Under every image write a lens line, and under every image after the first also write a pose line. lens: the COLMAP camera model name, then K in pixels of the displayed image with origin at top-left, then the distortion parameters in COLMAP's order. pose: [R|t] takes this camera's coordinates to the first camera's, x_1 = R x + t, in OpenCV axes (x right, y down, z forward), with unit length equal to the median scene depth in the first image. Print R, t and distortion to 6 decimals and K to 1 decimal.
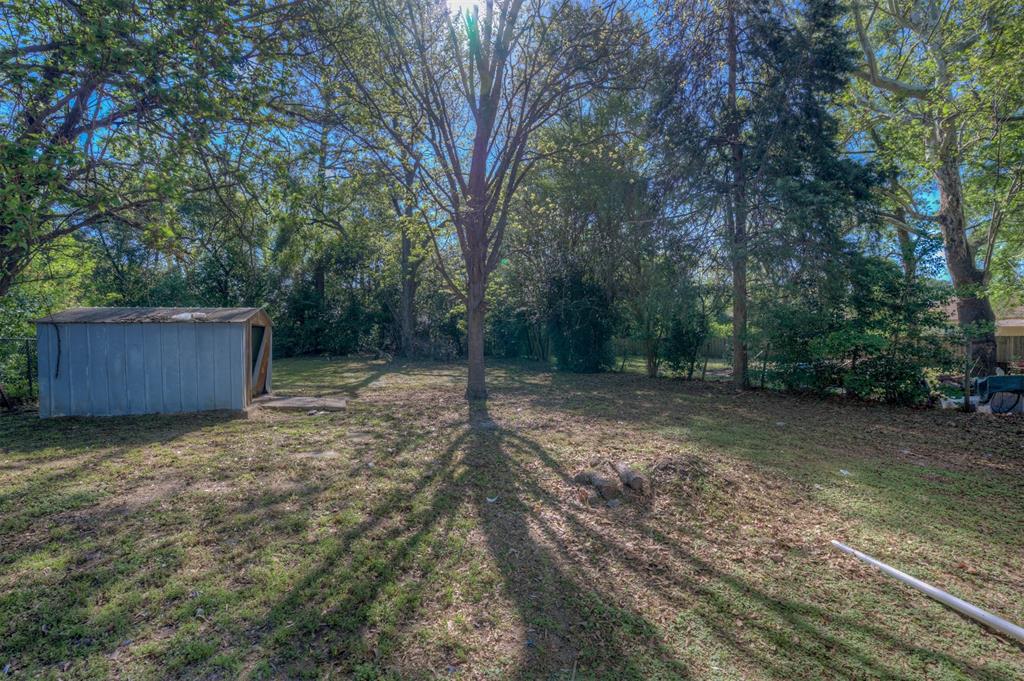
lens RADIAL K [[464.8, 0, 510.4], [0, 464.8, 340.2], [0, 0, 1]] dist [0.001660, 0.000151]
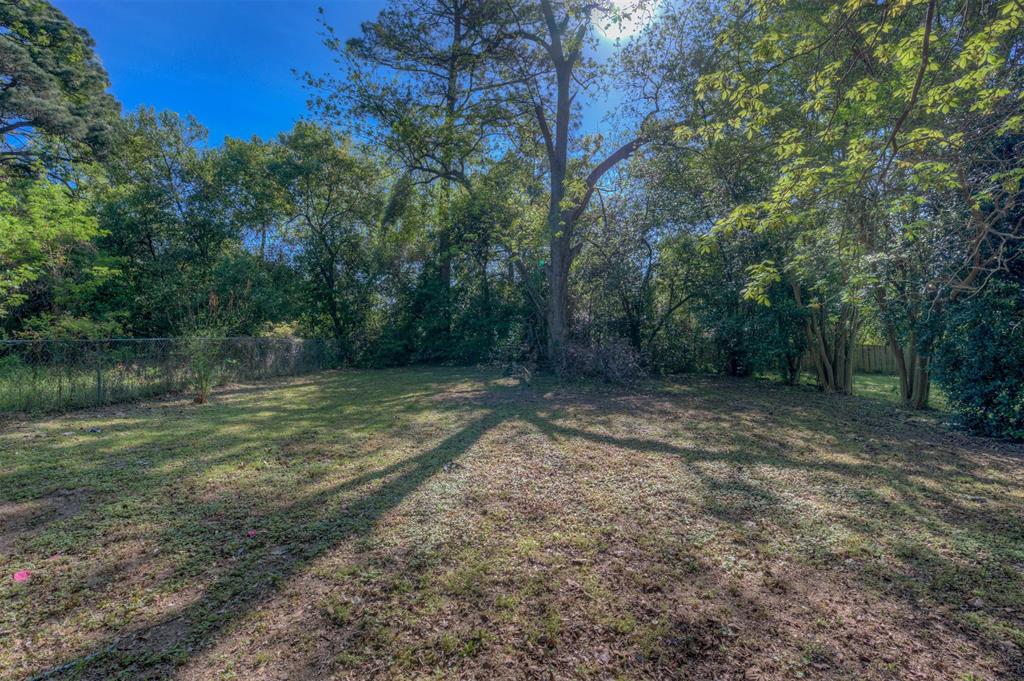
lens RADIAL K [[464.8, 0, 511.0], [0, 464.8, 342.1], [0, 0, 1]] dist [0.001660, 0.000151]
pose [[0.946445, 0.012835, -0.322610, -0.073946], [-0.015103, 0.999876, -0.004529, -0.000527], [0.322511, 0.009159, 0.946521, 0.362286]]
